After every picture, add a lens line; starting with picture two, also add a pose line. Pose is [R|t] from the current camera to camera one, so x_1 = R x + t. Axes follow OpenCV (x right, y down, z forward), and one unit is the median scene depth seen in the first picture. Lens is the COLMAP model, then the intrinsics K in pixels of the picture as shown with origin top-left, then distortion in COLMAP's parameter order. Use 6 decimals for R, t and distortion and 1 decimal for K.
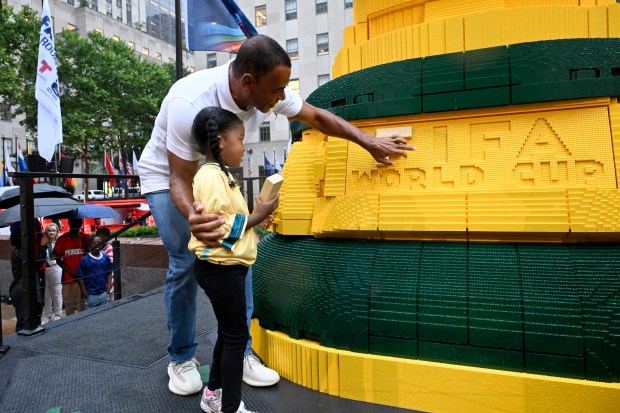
lens RADIAL K [[386.2, 0, 310.6], [0, 386.2, 192.4], [0, 0, 1]] dist [-0.009015, 0.004921]
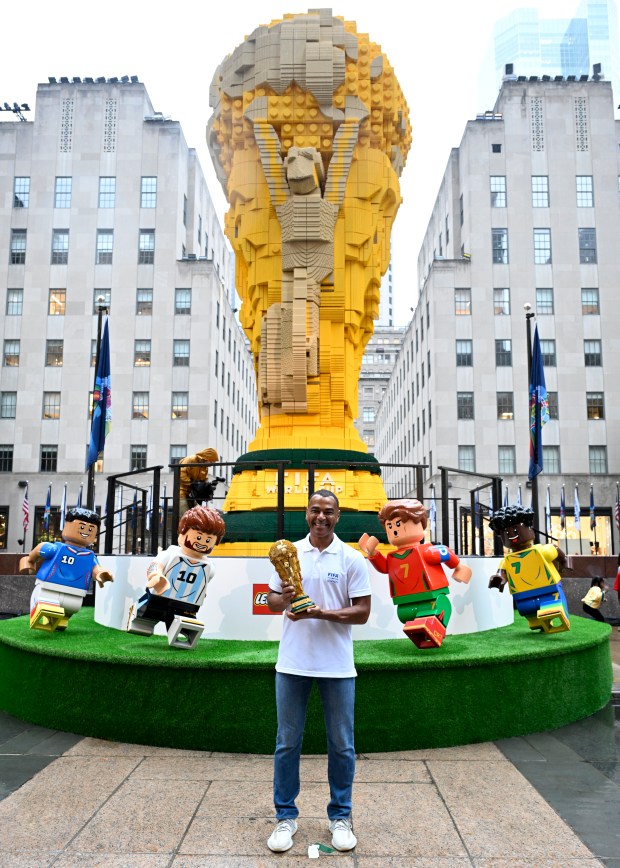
lens RADIAL K [[596.2, 0, 311.4], [0, 596.2, 485.7], [0, 0, 1]] dist [-0.005393, -0.000914]
pose [[0.928959, 0.077548, 0.361968, -0.063582], [-0.028293, 0.989825, -0.139449, 0.028697], [-0.369099, 0.119301, 0.921701, -0.170115]]
